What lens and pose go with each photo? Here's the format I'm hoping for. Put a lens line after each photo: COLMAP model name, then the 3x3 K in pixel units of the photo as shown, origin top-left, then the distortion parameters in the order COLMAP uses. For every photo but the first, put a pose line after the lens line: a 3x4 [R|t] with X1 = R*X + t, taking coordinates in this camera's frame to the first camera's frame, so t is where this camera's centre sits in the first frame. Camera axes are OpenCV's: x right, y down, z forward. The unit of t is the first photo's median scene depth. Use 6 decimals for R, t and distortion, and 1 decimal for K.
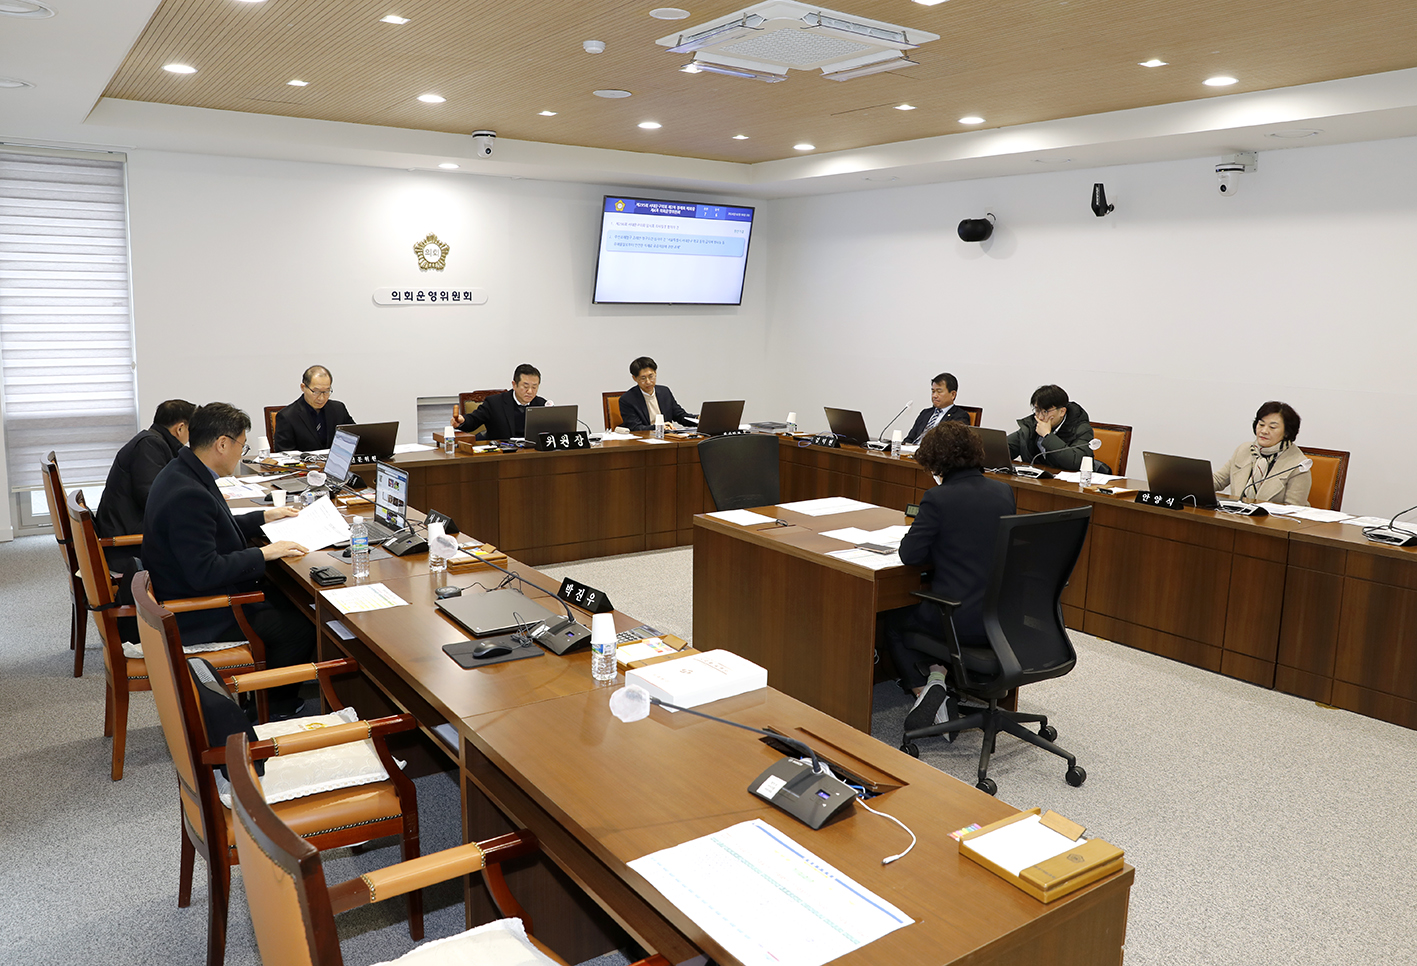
lens RADIAL K [[1109.7, 0, 723.5], [0, 1109.7, 482.7], [0, 0, 1]] dist [-0.067775, 0.031210]
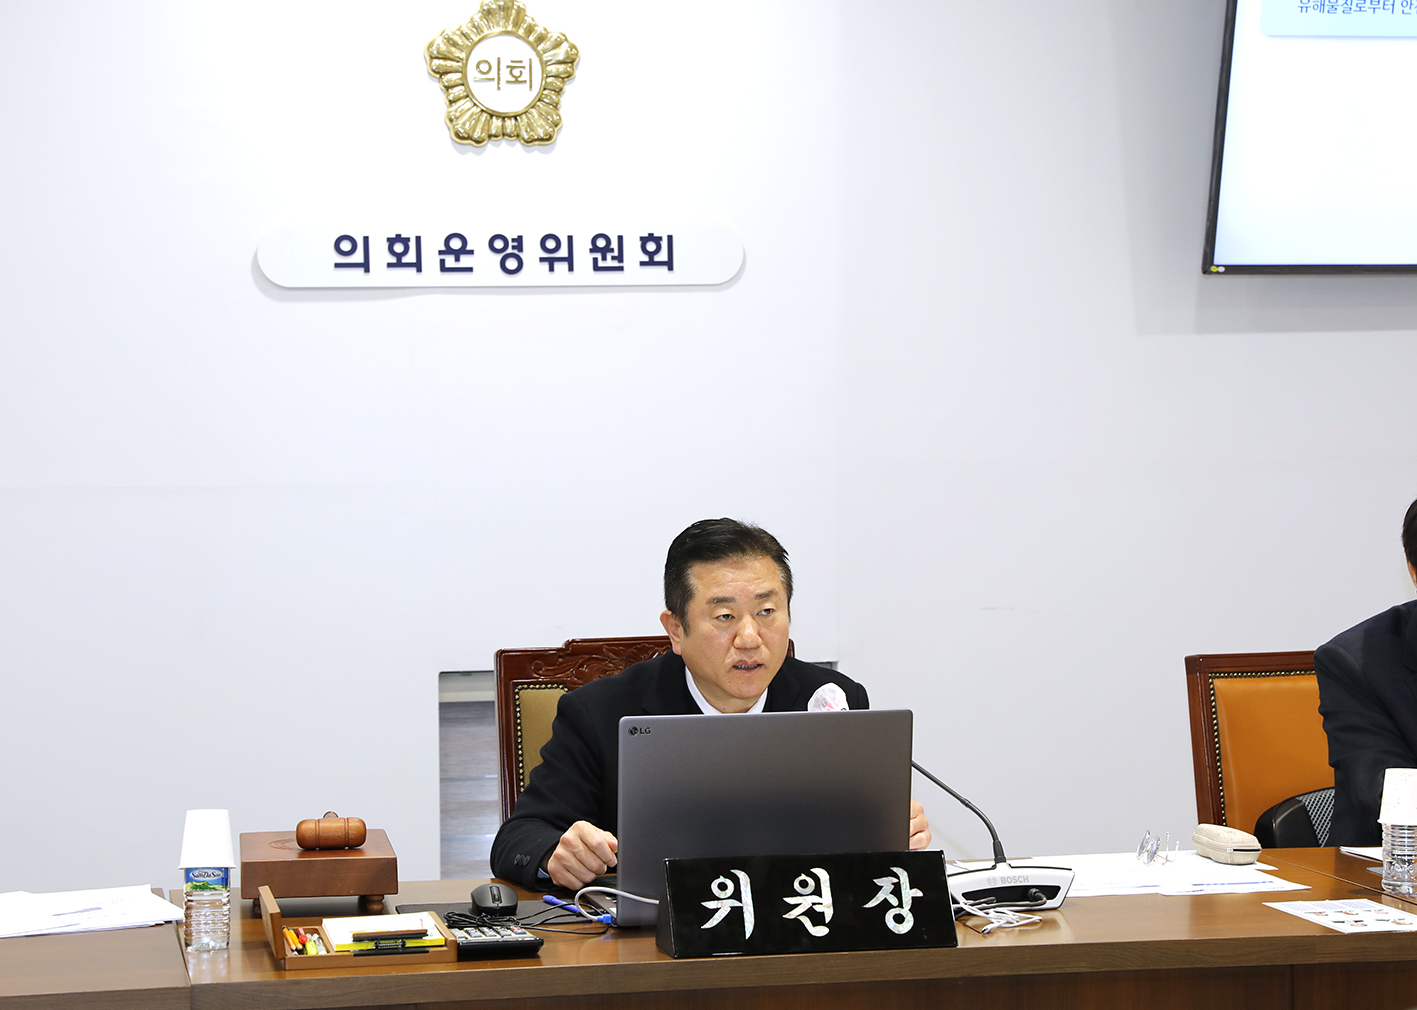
lens RADIAL K [[3018.1, 0, 652.7], [0, 3018.1, 525.6], [0, 0, 1]] dist [0.251906, 0.000000]
pose [[0.919248, -0.010546, -0.393539, 0.030627], [-0.041435, 0.991497, -0.123356, -0.033866], [0.391493, 0.129701, 0.910994, 0.479249]]
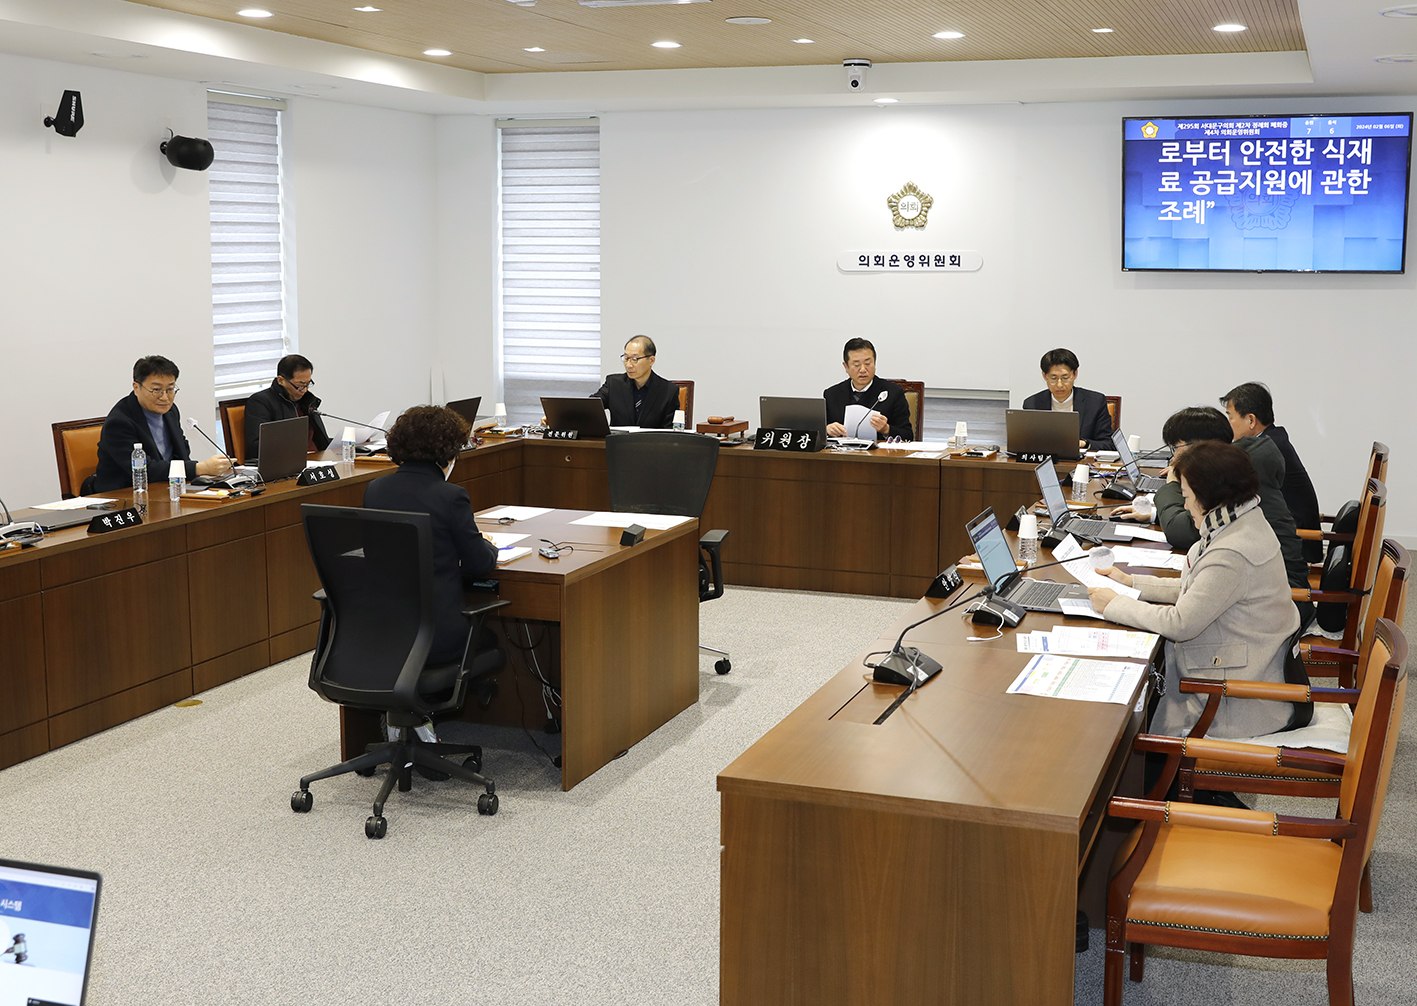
lens RADIAL K [[1699.0, 0, 708.5], [0, 1699.0, 492.6], [0, 0, 1]] dist [-0.009097, 0.000000]
pose [[0.551805, 0.107632, -0.826998, 0.800520], [-0.129796, 0.990637, 0.042324, -0.041521], [0.823811, 0.083986, 0.560609, 0.234638]]
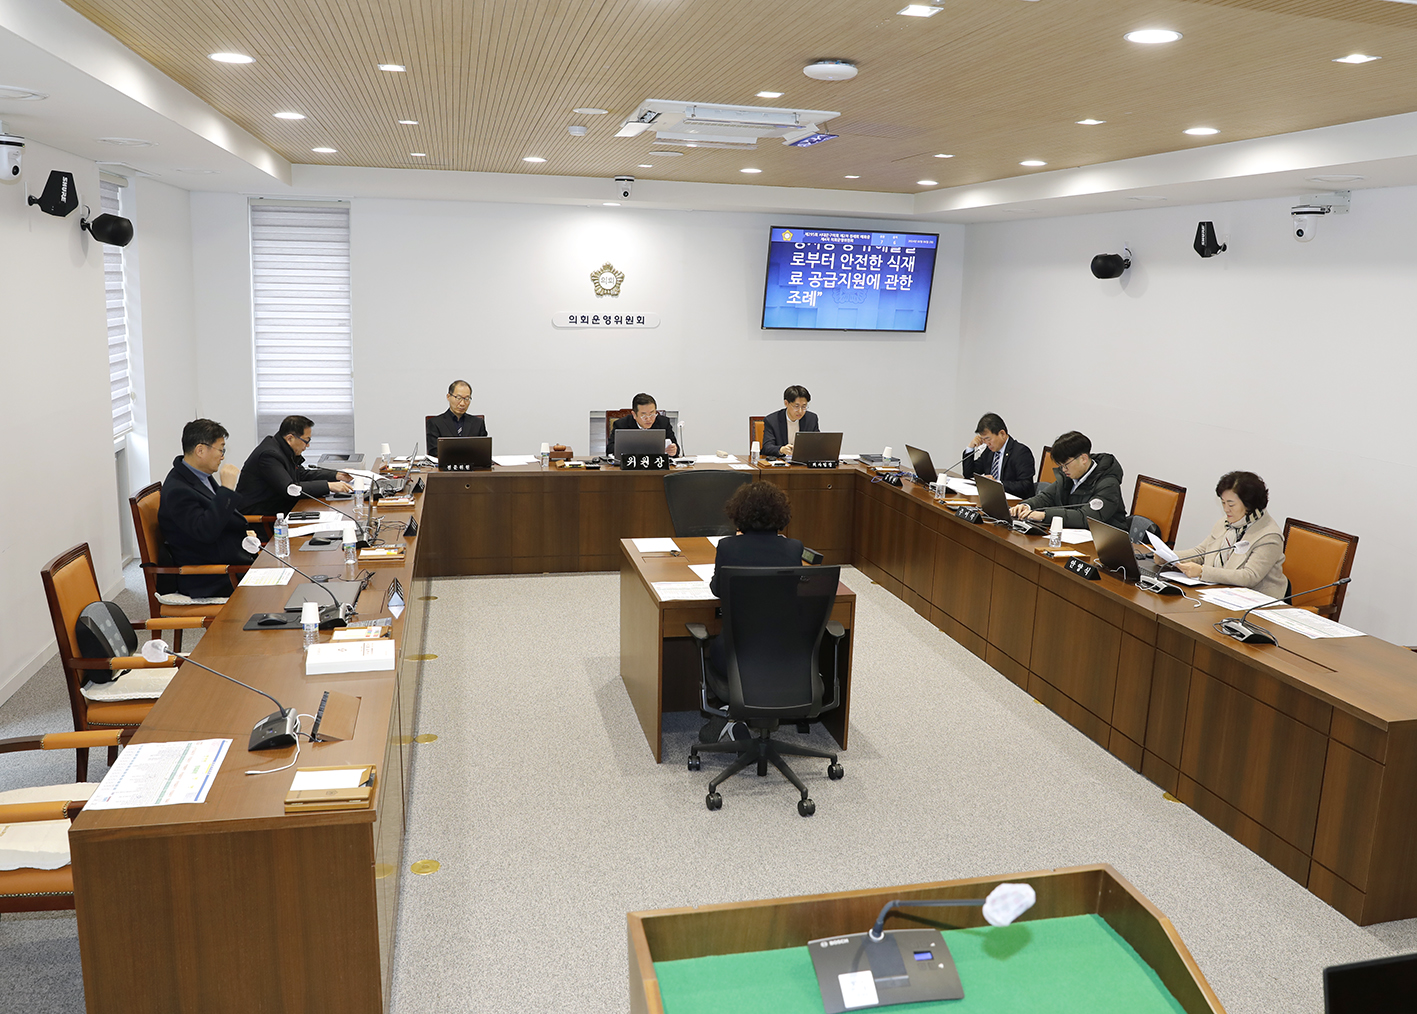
lens RADIAL K [[1192.2, 0, 707.2], [0, 1192.2, 518.7], [0, 0, 1]] dist [-0.076561, 0.041925]
pose [[0.920700, 0.085570, -0.380774, 0.344130], [-0.075162, 0.996280, 0.042152, -0.033376], [0.382965, -0.010190, 0.923707, -0.071509]]
